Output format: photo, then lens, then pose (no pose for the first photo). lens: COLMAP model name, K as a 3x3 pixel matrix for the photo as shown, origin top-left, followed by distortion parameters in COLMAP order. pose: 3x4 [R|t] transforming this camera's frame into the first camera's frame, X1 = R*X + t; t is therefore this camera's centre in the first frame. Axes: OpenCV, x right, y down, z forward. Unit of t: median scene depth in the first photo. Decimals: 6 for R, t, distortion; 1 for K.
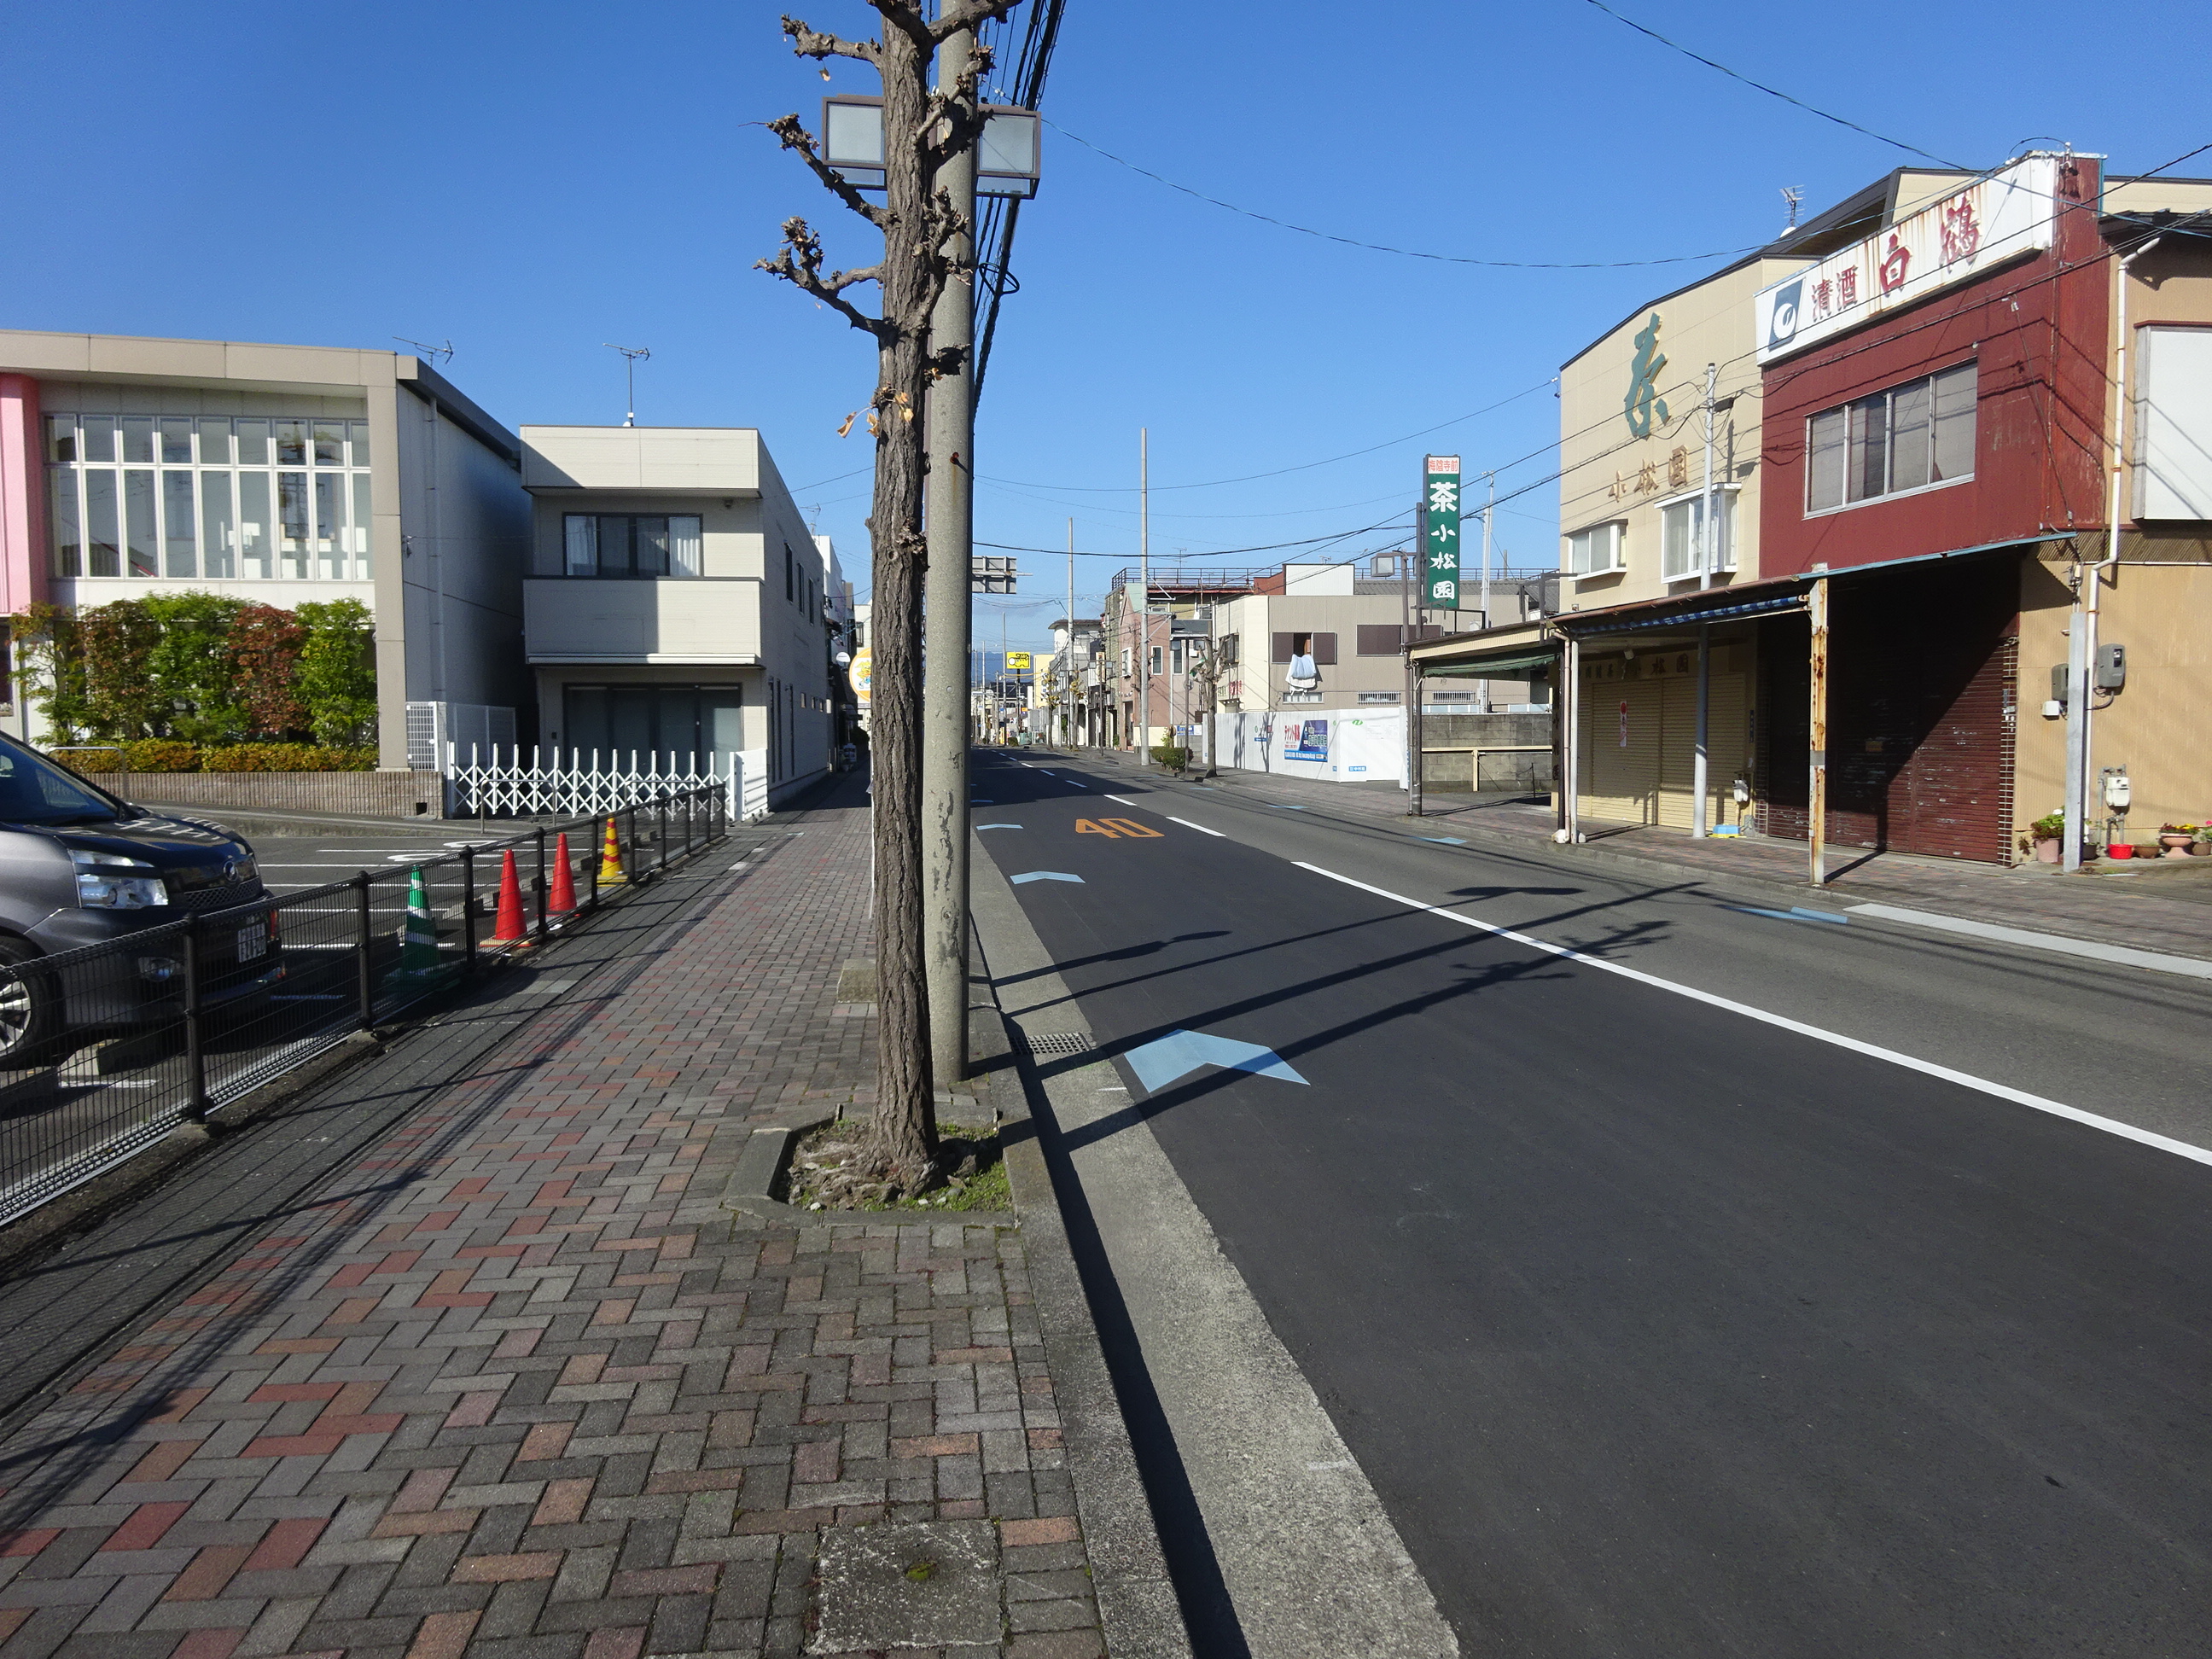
lens RADIAL K [[1652.4, 0, 1106.0], [0, 1652.4, 829.5], [0, 0, 1]] dist [-0.001571, -0.003291]
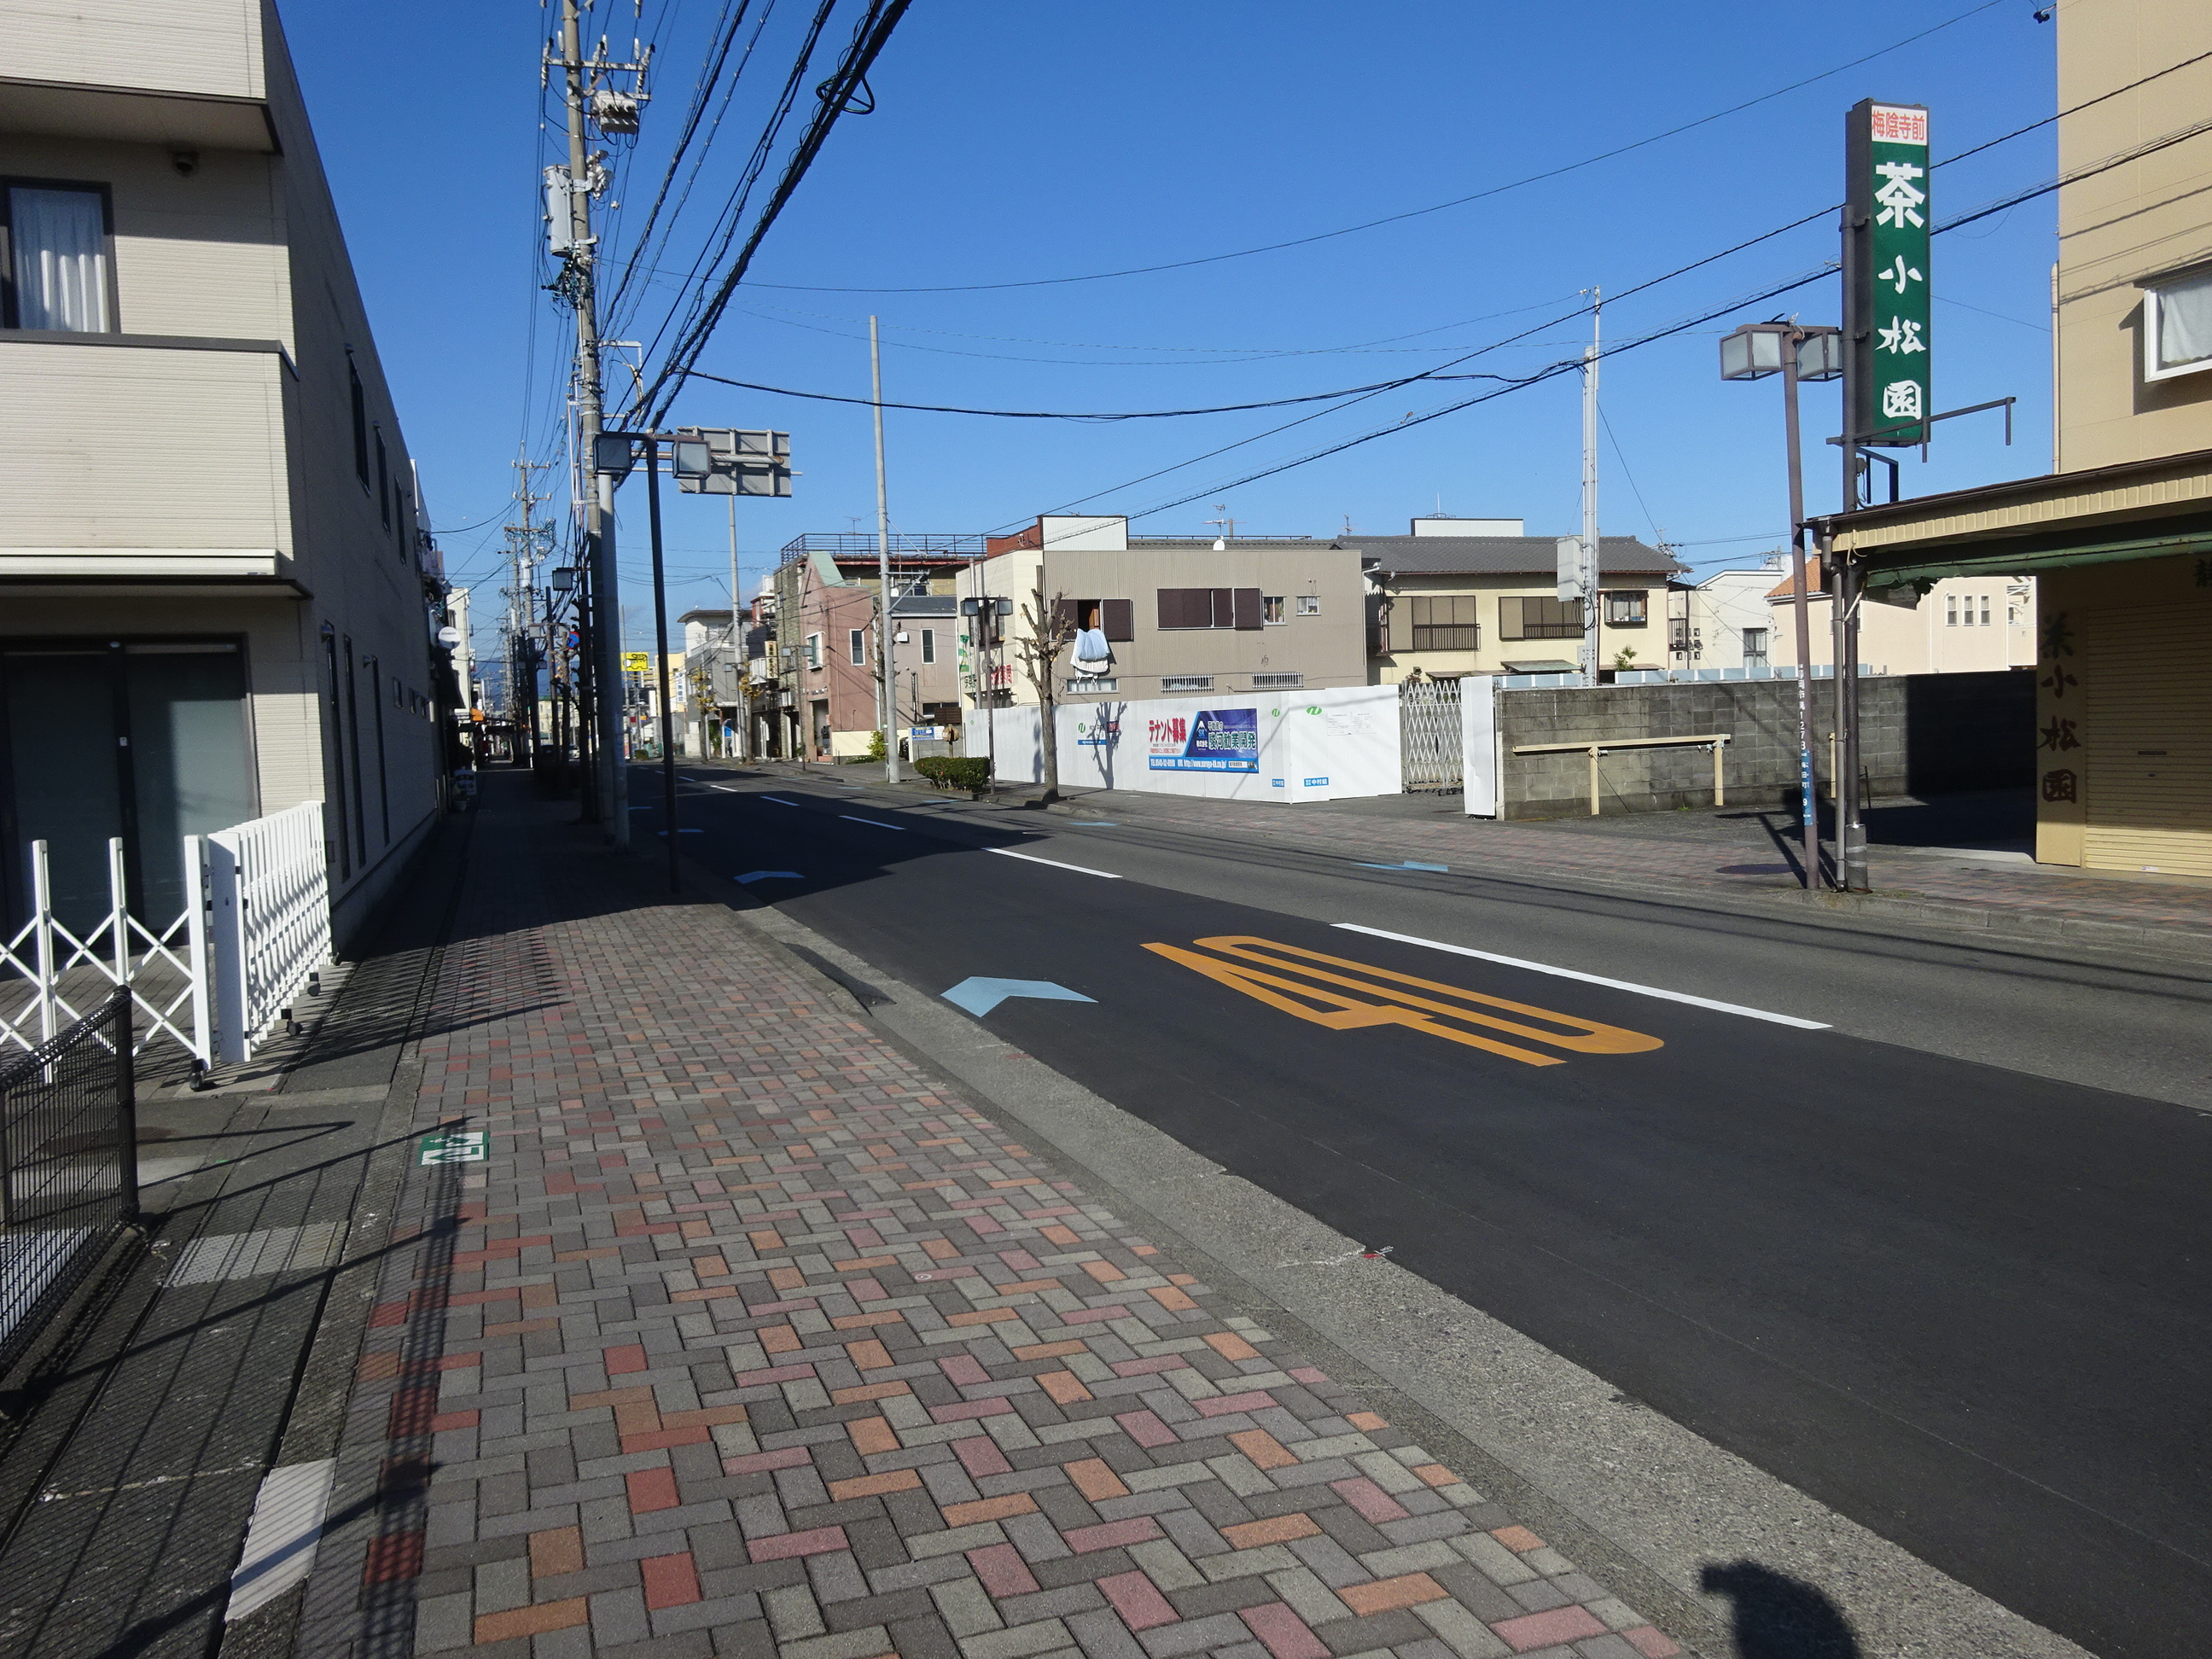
lens RADIAL K [[1652.4, 0, 1106.0], [0, 1652.4, 829.5], [0, 0, 1]] dist [-0.001571, -0.003291]
pose [[0.971842, -0.043975, 0.231495, -0.085957], [0.044437, 0.999007, 0.003220, -0.026159], [-0.231407, 0.007158, 0.972831, 0.427089]]
